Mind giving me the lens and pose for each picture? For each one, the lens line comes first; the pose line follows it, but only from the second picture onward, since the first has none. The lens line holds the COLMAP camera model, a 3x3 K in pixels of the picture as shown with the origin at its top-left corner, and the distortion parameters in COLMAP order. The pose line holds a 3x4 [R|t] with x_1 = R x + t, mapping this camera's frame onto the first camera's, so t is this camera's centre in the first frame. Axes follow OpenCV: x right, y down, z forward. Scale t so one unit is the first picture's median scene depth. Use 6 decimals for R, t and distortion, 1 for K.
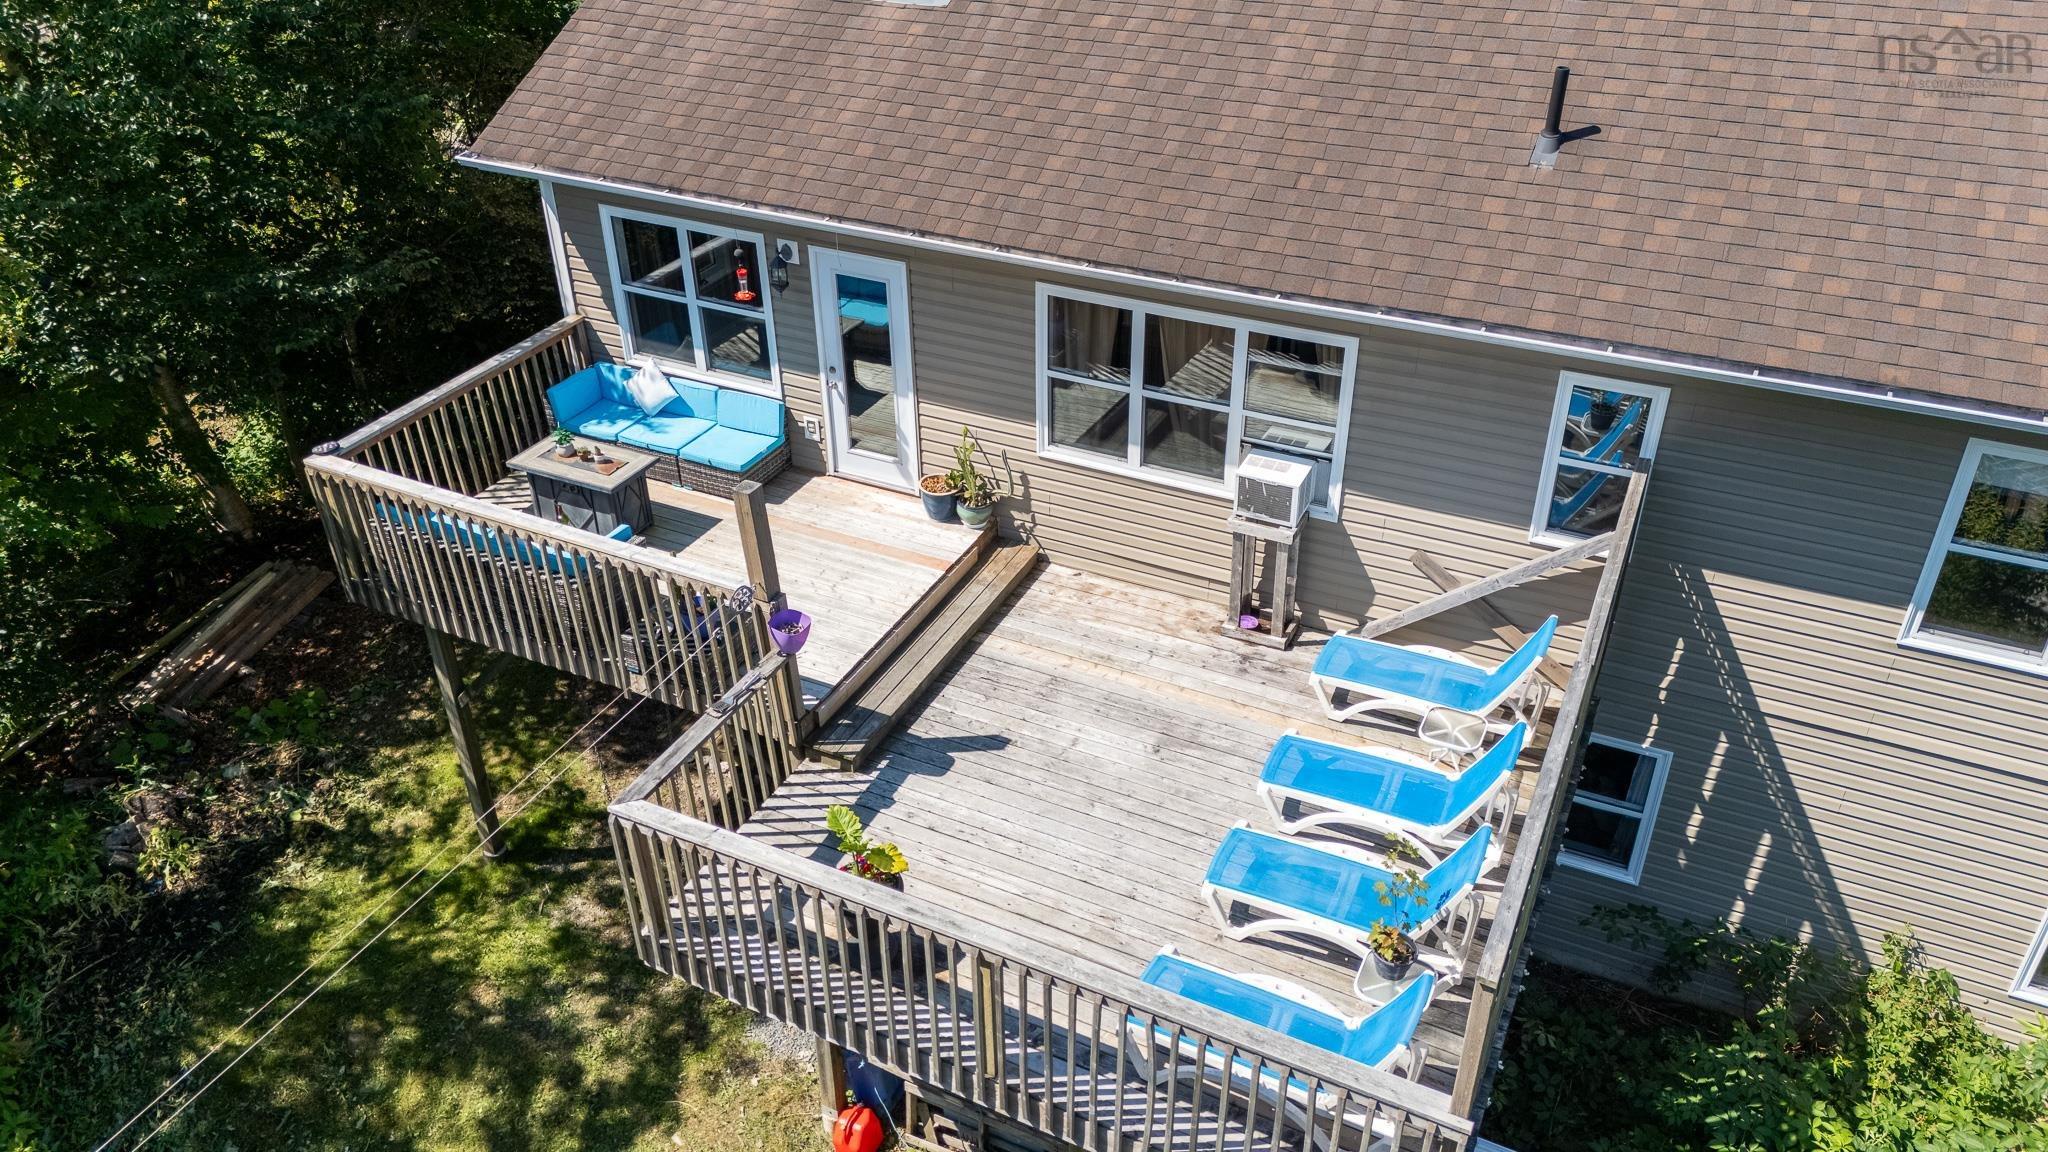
lens RADIAL K [[1502.0, 0, 1029.1], [0, 1502.0, 566.9], [0, 0, 1]] dist [0.119378, -0.144643]
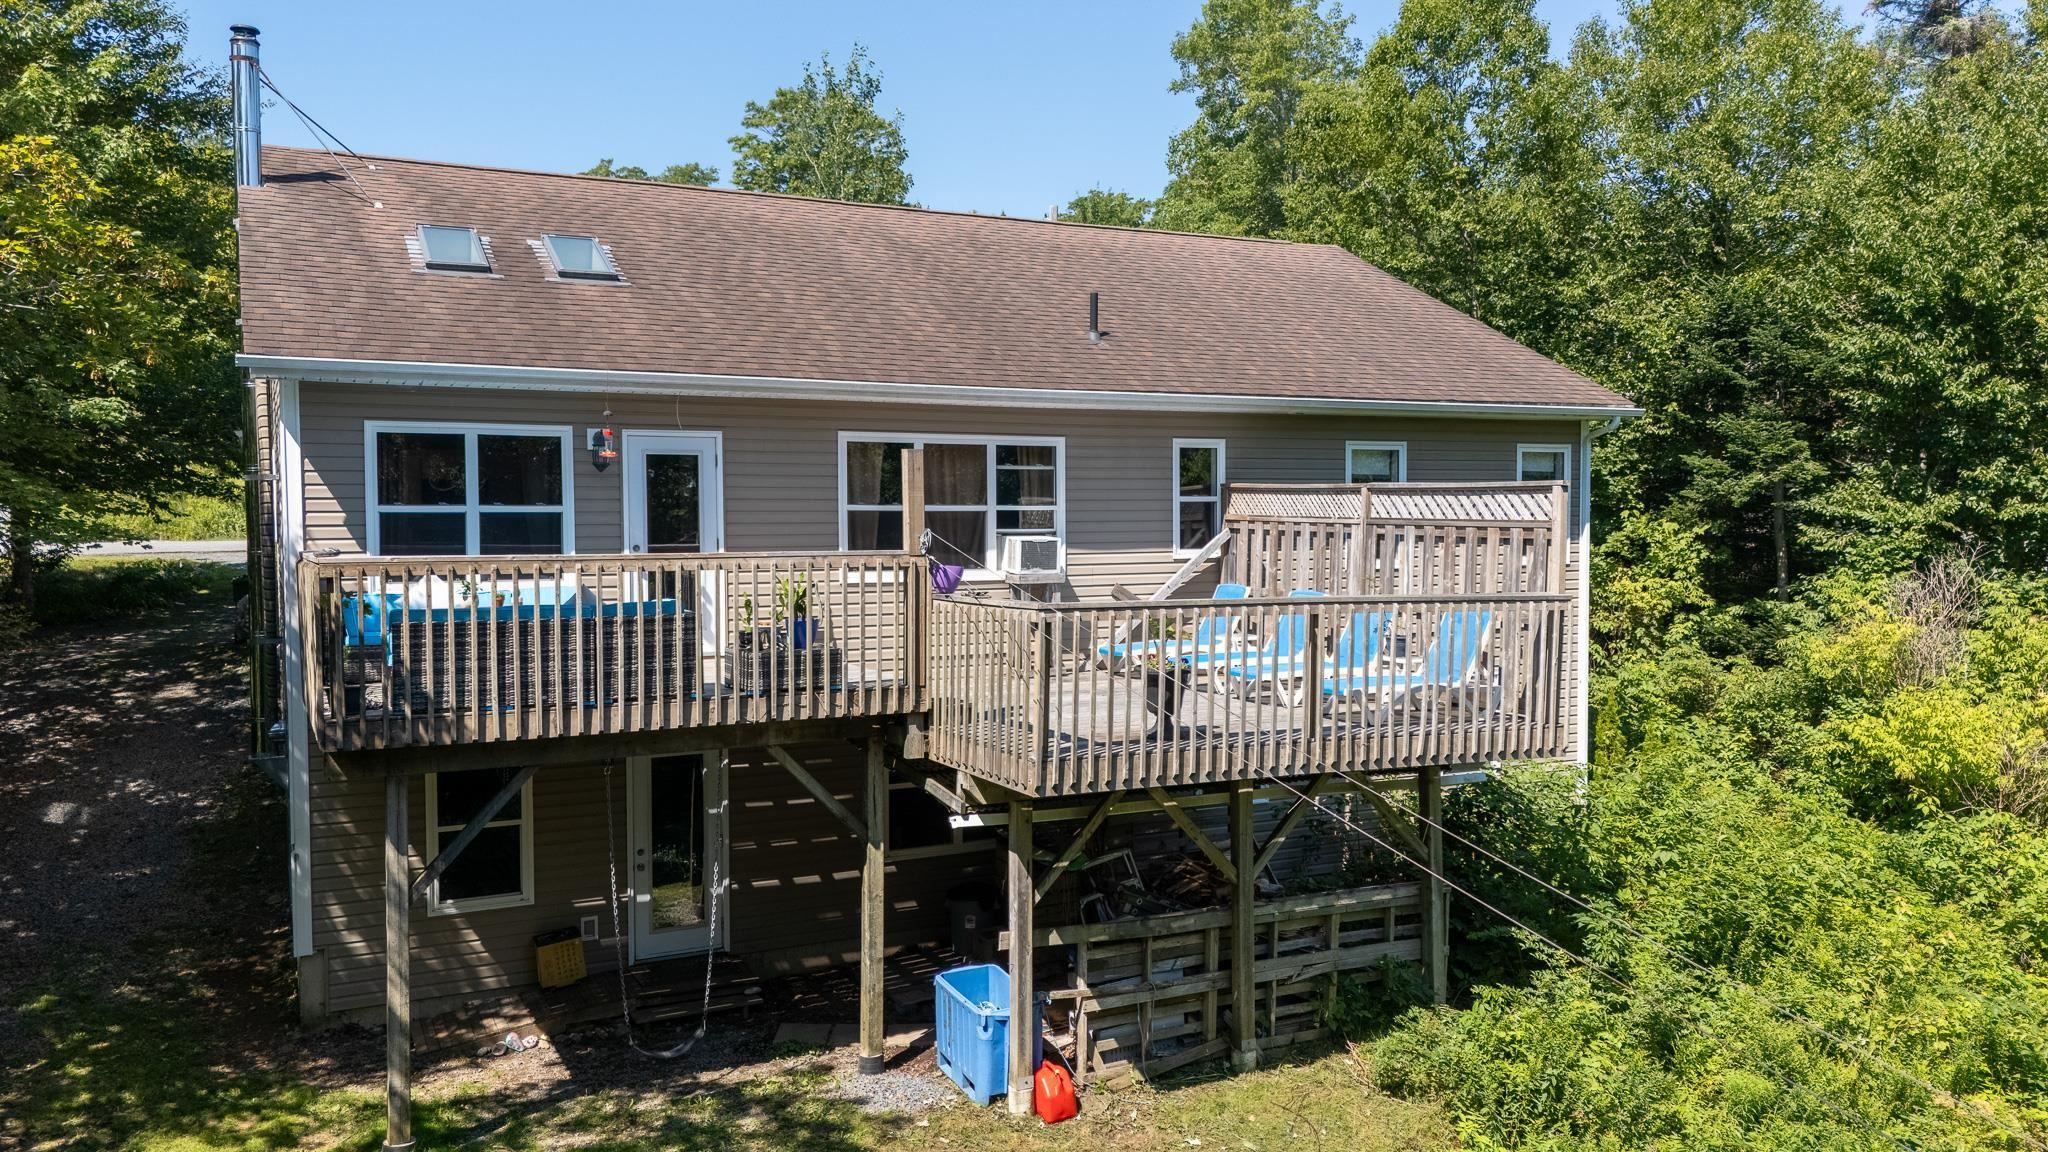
lens RADIAL K [[1516.4, 0, 1024.0], [0, 1516.4, 576.0], [0, 0, 1]] dist [0.095167, -0.075561]
pose [[0.607051, -0.022889, 0.794333, -0.887546], [0.426520, 0.852789, -0.301384, 0.356844], [-0.670500, 0.521754, 0.527448, 0.263791]]
